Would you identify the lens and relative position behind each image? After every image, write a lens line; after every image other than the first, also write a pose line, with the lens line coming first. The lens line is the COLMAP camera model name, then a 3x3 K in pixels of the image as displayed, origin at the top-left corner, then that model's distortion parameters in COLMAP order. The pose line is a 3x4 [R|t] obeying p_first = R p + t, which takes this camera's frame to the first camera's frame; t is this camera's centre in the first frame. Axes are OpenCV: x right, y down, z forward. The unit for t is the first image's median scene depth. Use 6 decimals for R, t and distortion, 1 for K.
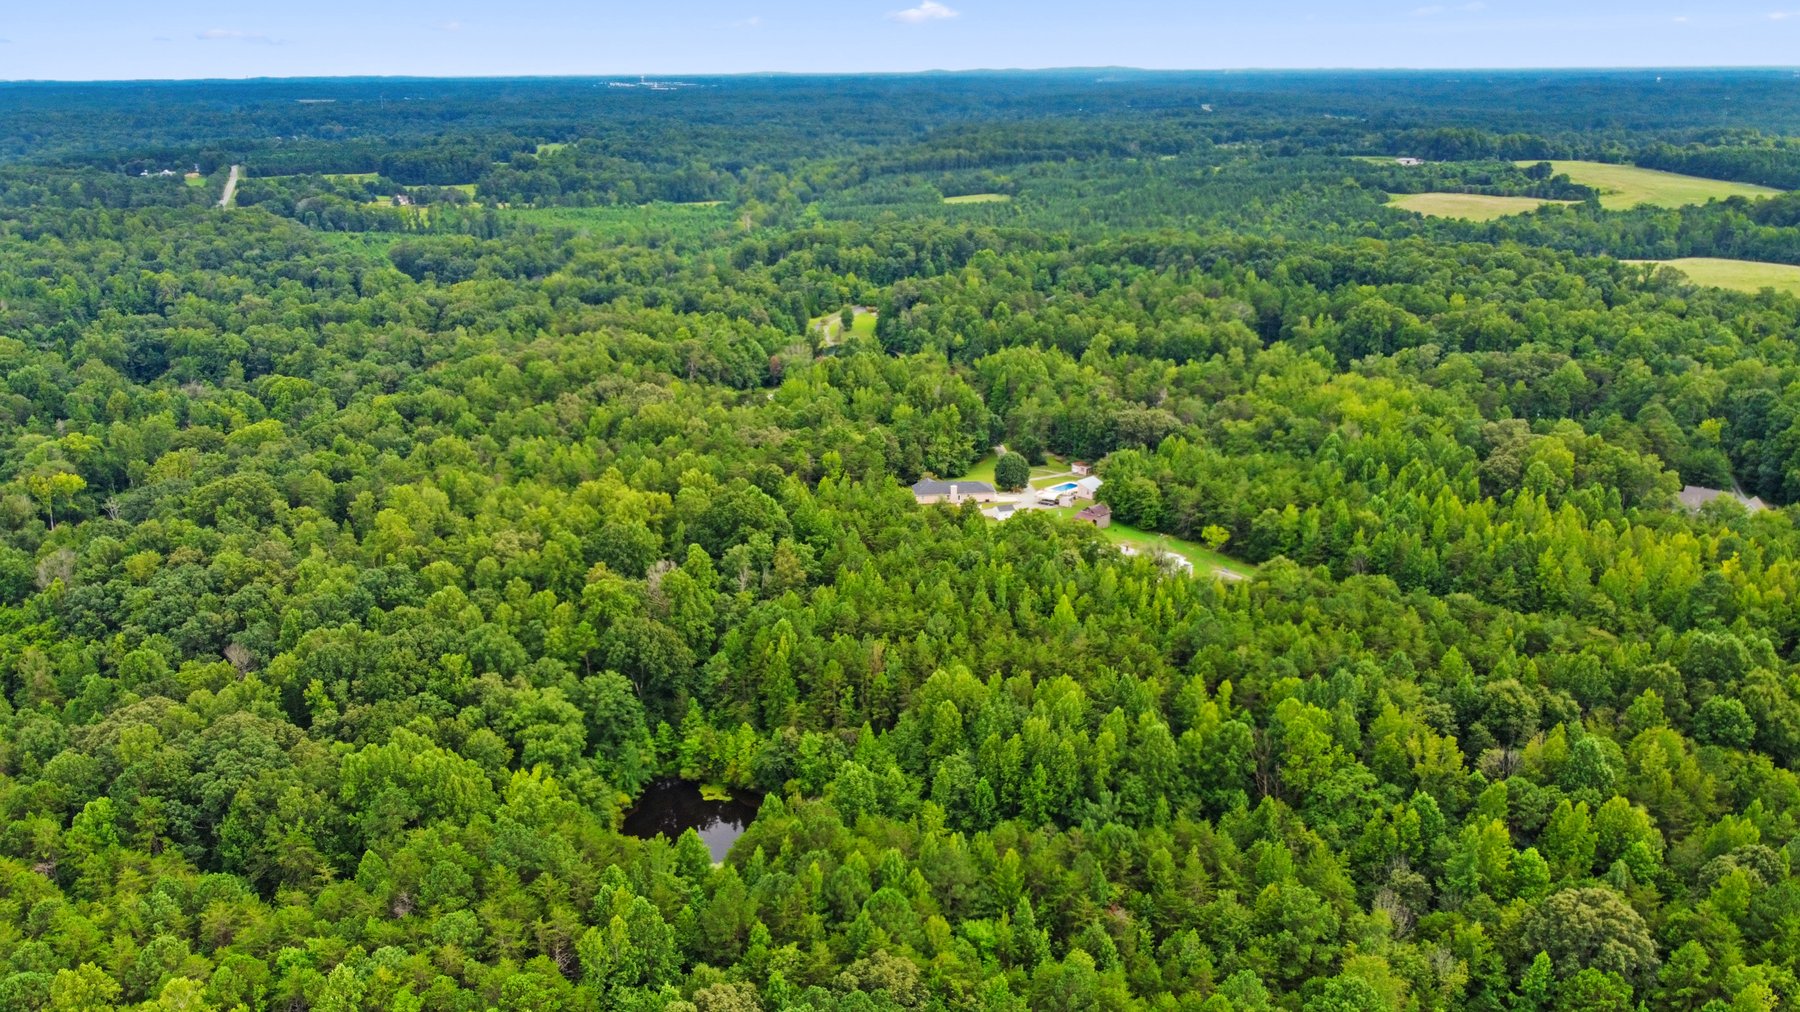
lens RADIAL K [[1370.7, 0, 897.4], [0, 1370.7, 503.4], [0, 0, 1]] dist [-0.018036, 0.017517]
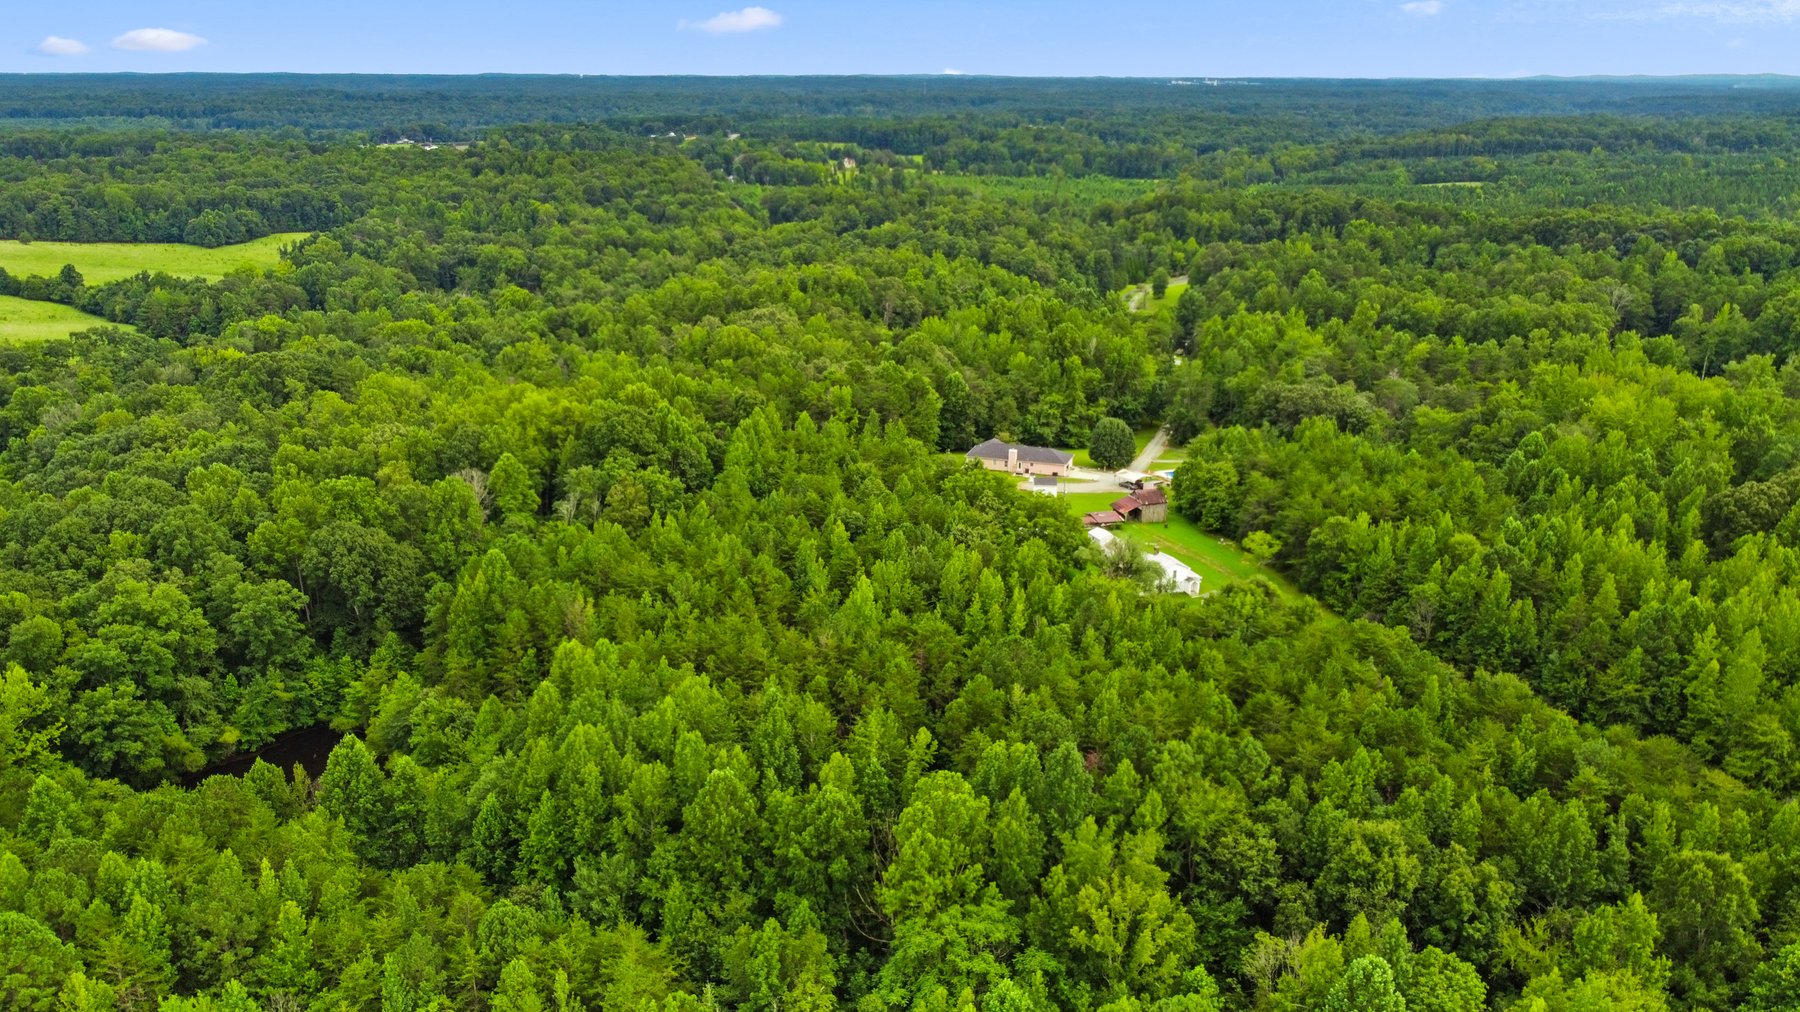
lens RADIAL K [[1370.7, 0, 894.6], [0, 1370.7, 501.1], [0, 0, 1]] dist [-0.018036, 0.017517]
pose [[0.919013, 0.124715, -0.373979, 0.164224], [-0.126417, 0.991774, 0.020081, 0.005548], [0.373407, 0.028822, 0.927220, 0.146158]]
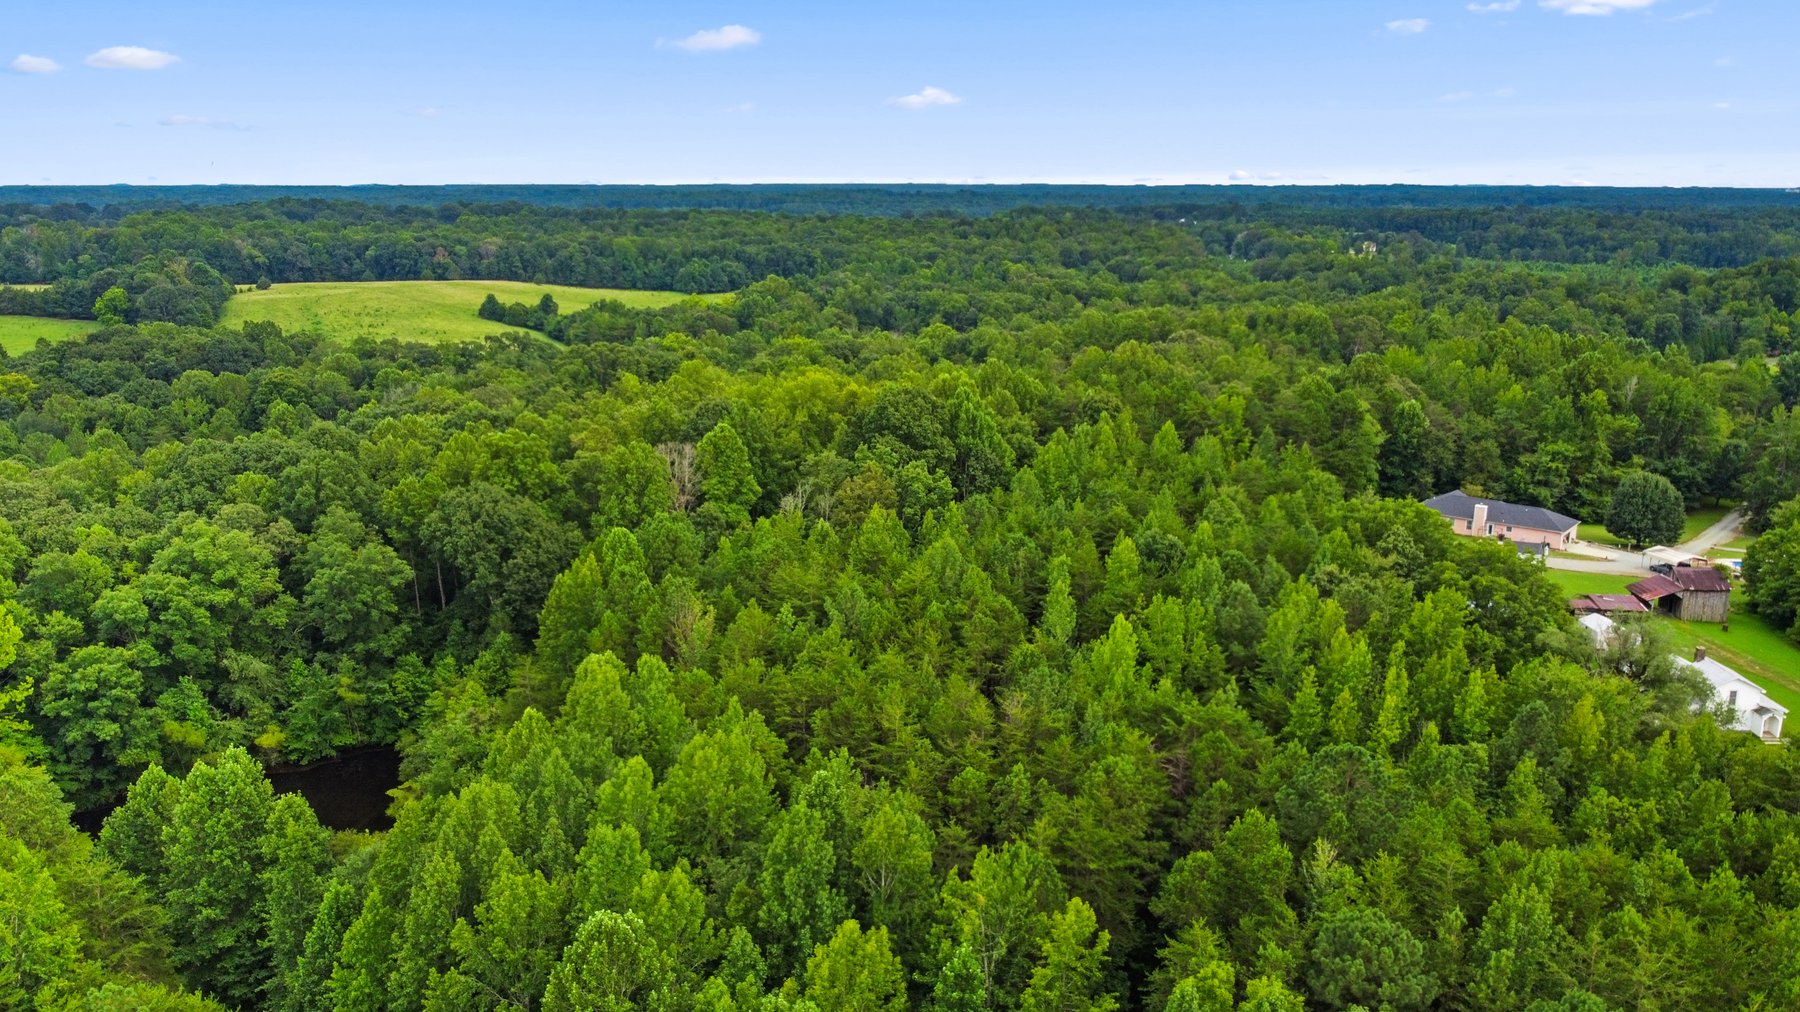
lens RADIAL K [[1370.7, 0, 899.3], [0, 1370.7, 506.5], [0, 0, 1]] dist [-0.018036, 0.017517]
pose [[0.711926, 0.164481, -0.682720, 0.145712], [-0.216355, 0.976268, 0.009593, 0.019147], [0.668096, 0.140881, 0.730617, 0.269741]]
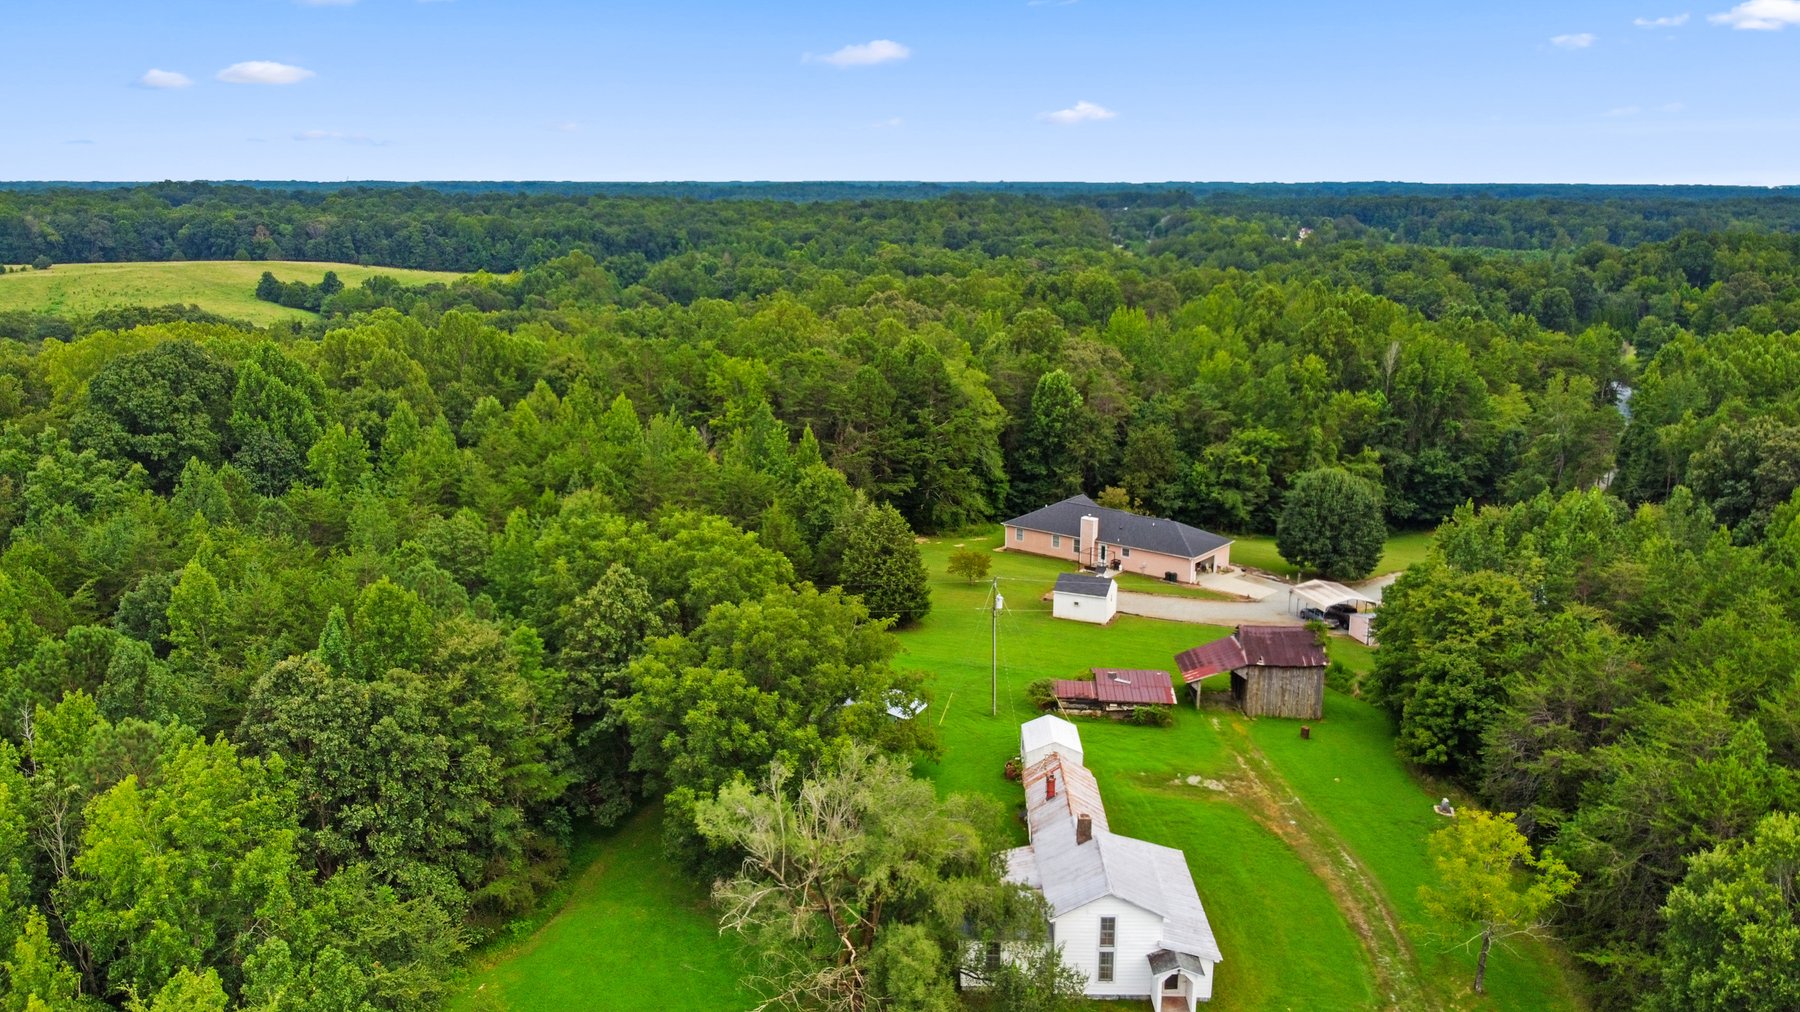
lens RADIAL K [[1370.7, 0, 902.7], [0, 1370.7, 507.3], [0, 0, 1]] dist [-0.018036, 0.017517]
pose [[0.717499, 0.164582, -0.676837, 0.150922], [-0.215698, 0.976421, 0.008774, -0.004493], [0.662321, 0.139697, 0.736081, 0.412507]]
